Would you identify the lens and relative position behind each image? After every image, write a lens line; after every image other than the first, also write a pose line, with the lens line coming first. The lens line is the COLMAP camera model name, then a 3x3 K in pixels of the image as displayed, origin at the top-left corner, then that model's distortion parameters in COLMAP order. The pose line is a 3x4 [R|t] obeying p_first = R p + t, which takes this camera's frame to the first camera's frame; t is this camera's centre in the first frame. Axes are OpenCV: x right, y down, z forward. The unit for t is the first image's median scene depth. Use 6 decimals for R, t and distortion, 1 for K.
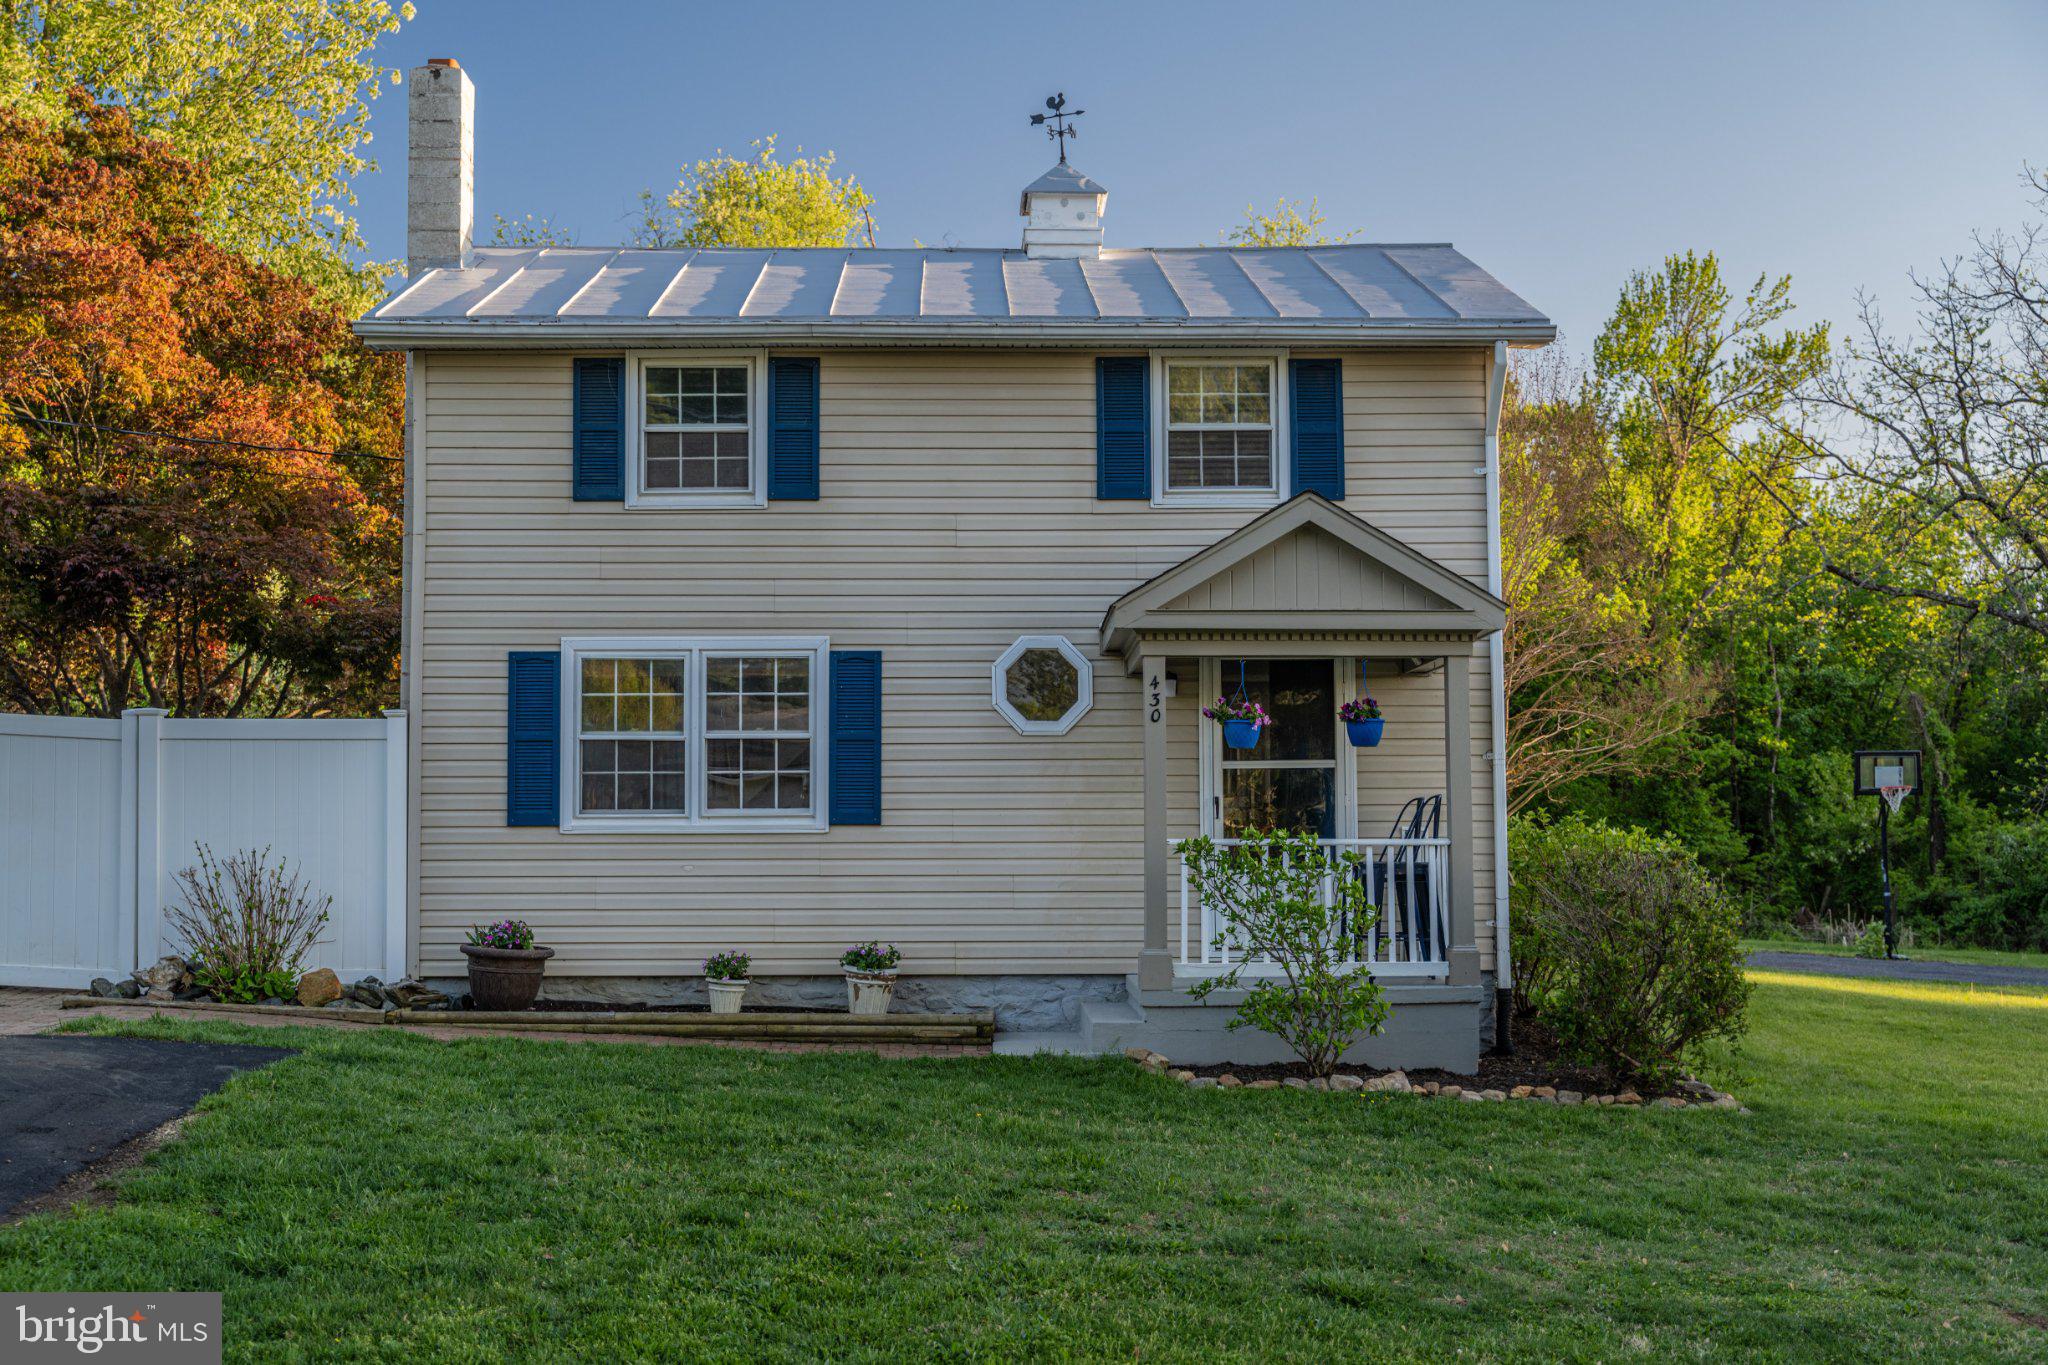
lens RADIAL K [[2310.5, 0, 1006.5], [0, 2310.5, 694.4], [0, 0, 1]] dist [-0.001862, 0.000000]
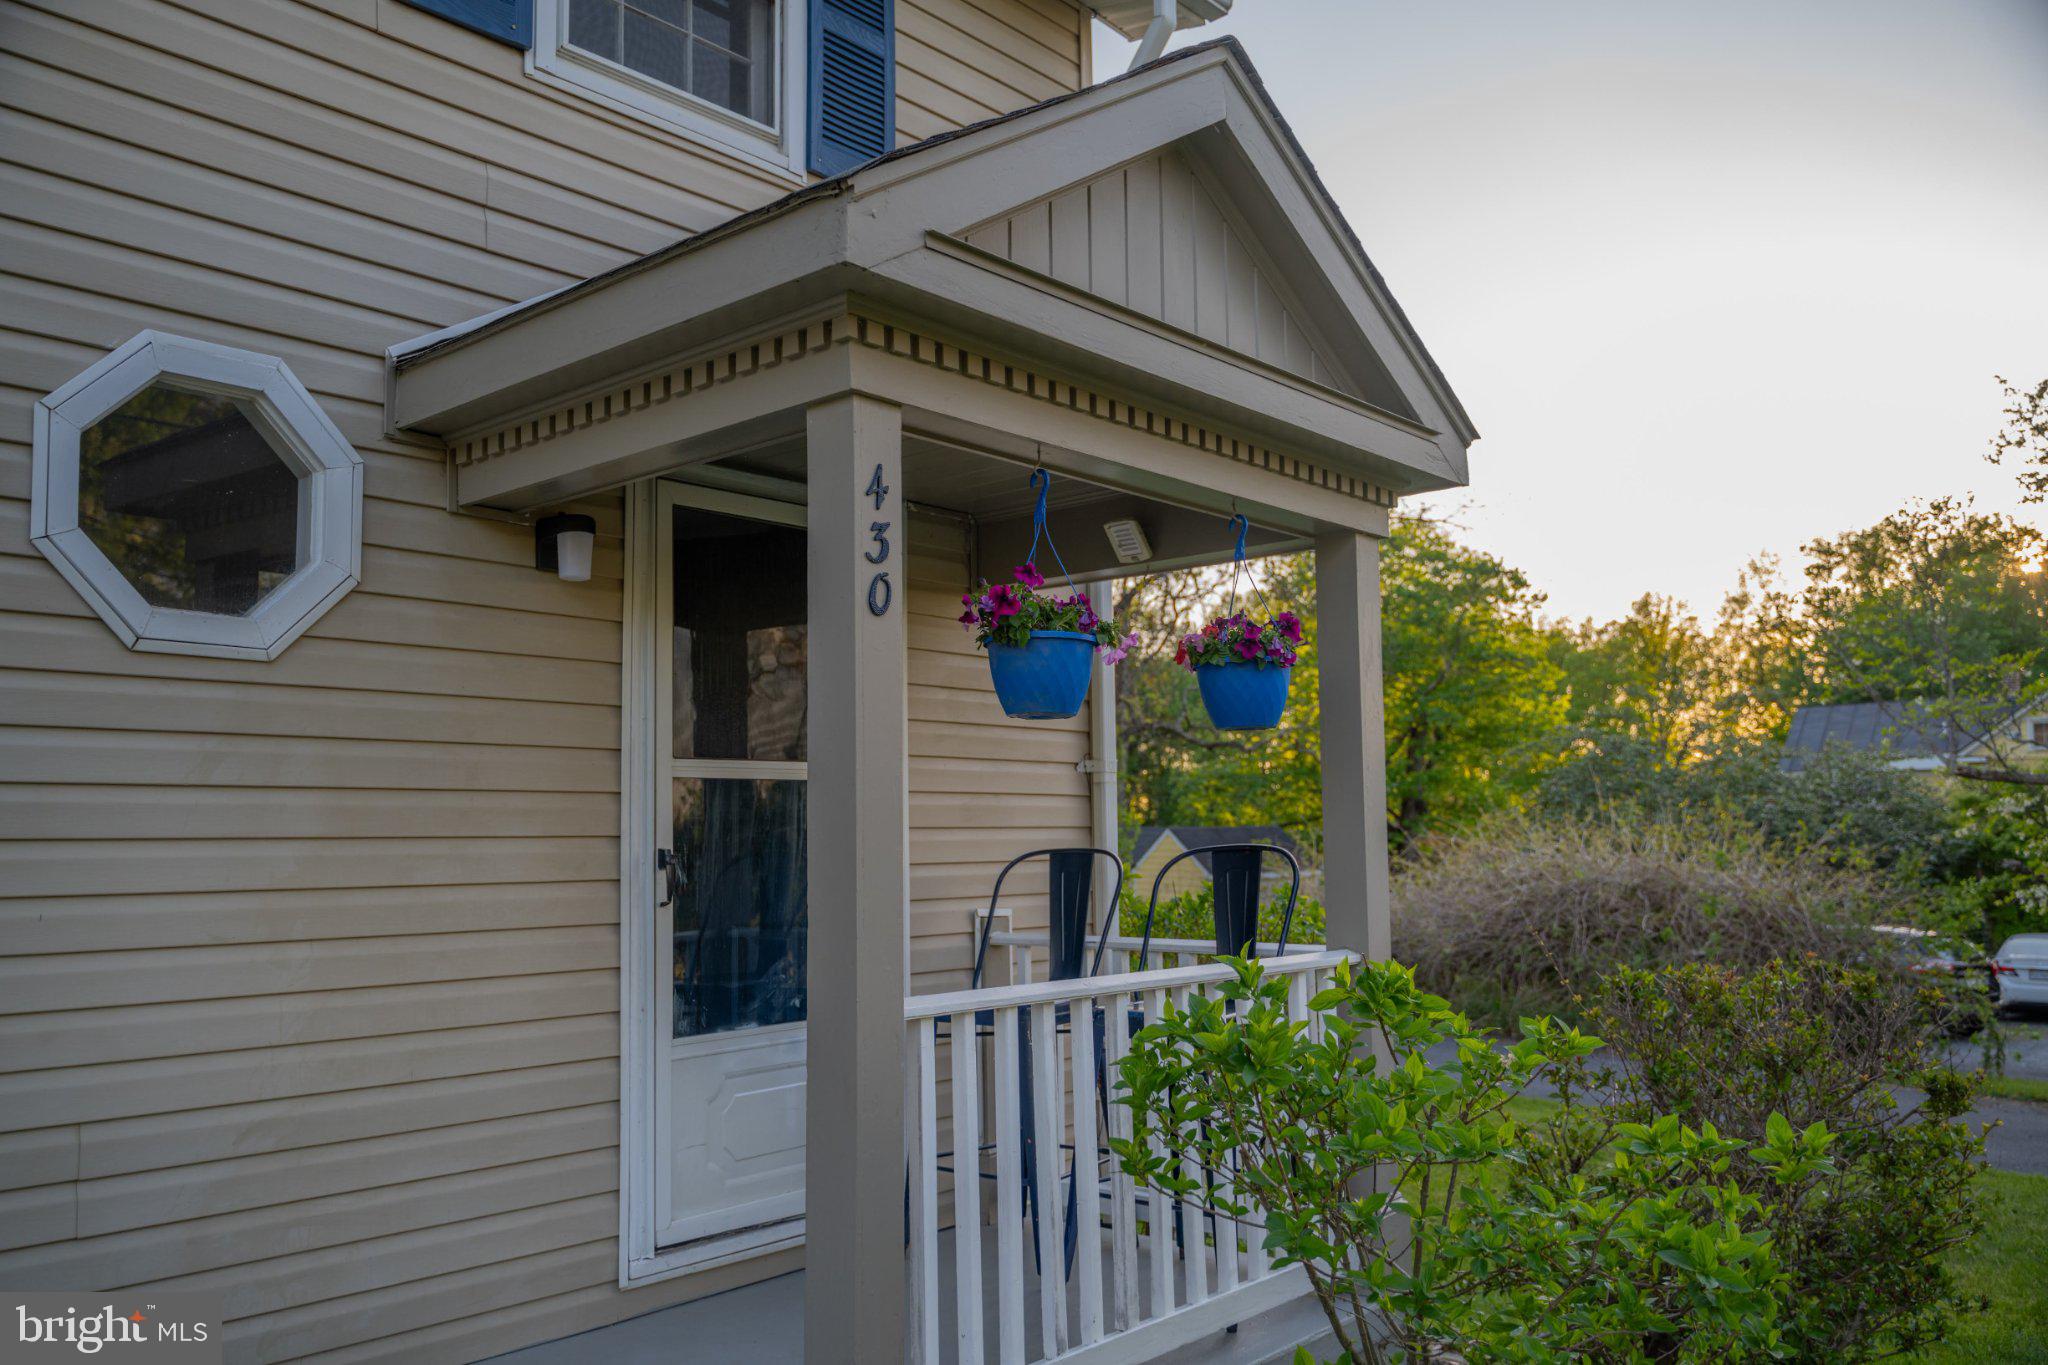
lens RADIAL K [[1628.1, 0, 1010.0], [0, 1628.1, 687.5], [0, 0, 1]] dist [0.009111, -0.030813]
pose [[0.689612, 0.063645, 0.721377, -0.067505], [-0.043455, 0.997972, -0.046506, 0.027027], [-0.722875, 0.000723, 0.690979, 0.761591]]
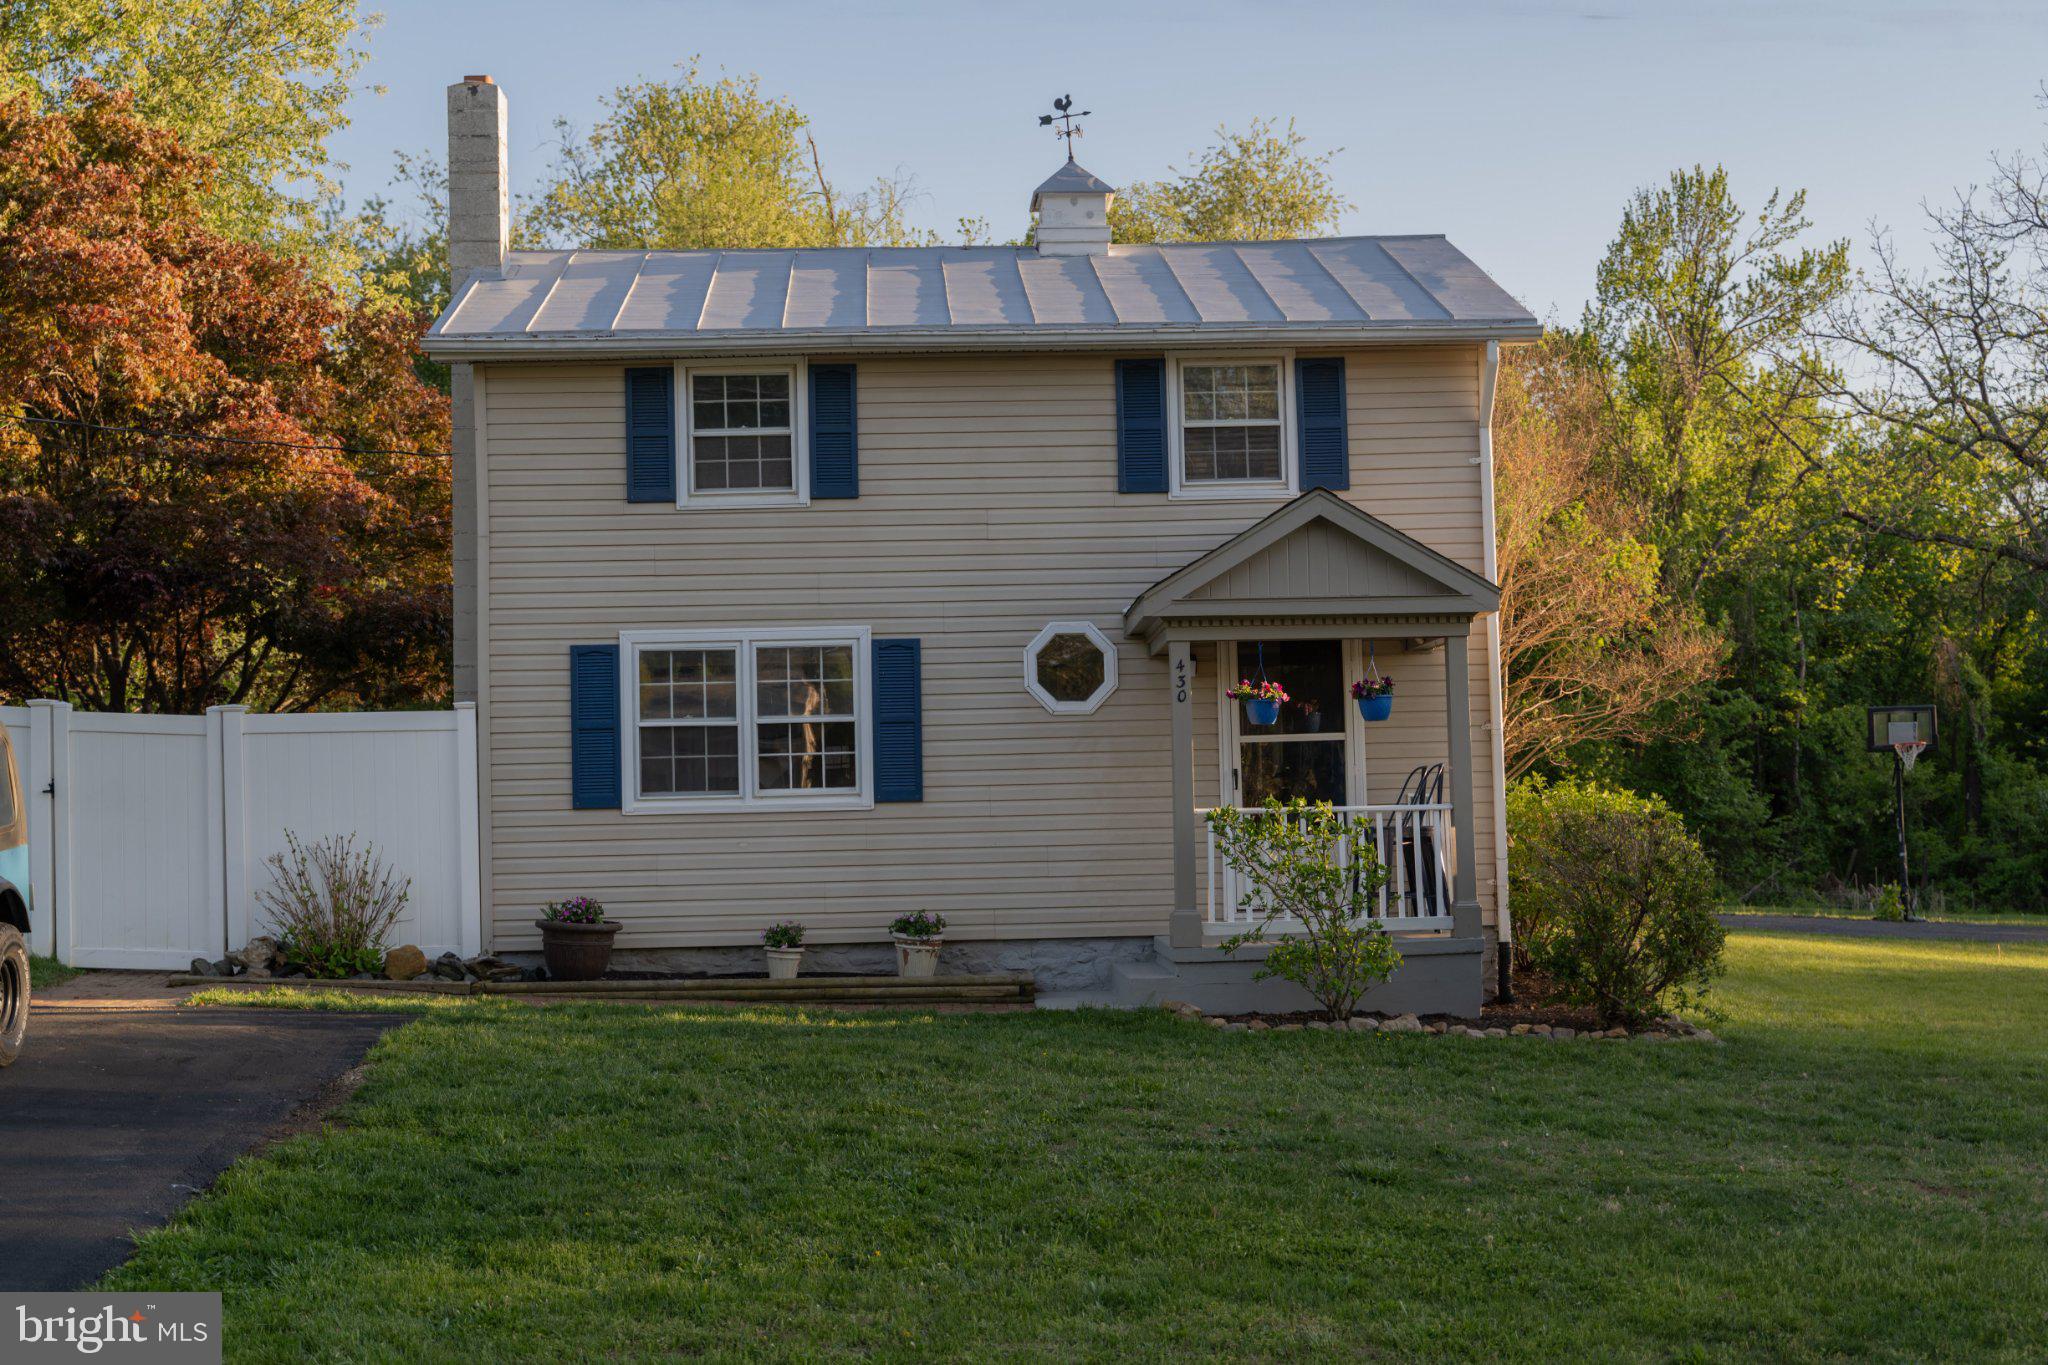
lens RADIAL K [[2513.3, 0, 1029.5], [0, 2513.3, 678.1], [0, 0, 1]] dist [0.003333, 0.000000]
pose [[0.999534, -0.017932, 0.024697, -0.033278], [0.017732, 0.999809, 0.008273, -0.009455], [-0.024841, -0.007831, 0.999661, -0.167666]]
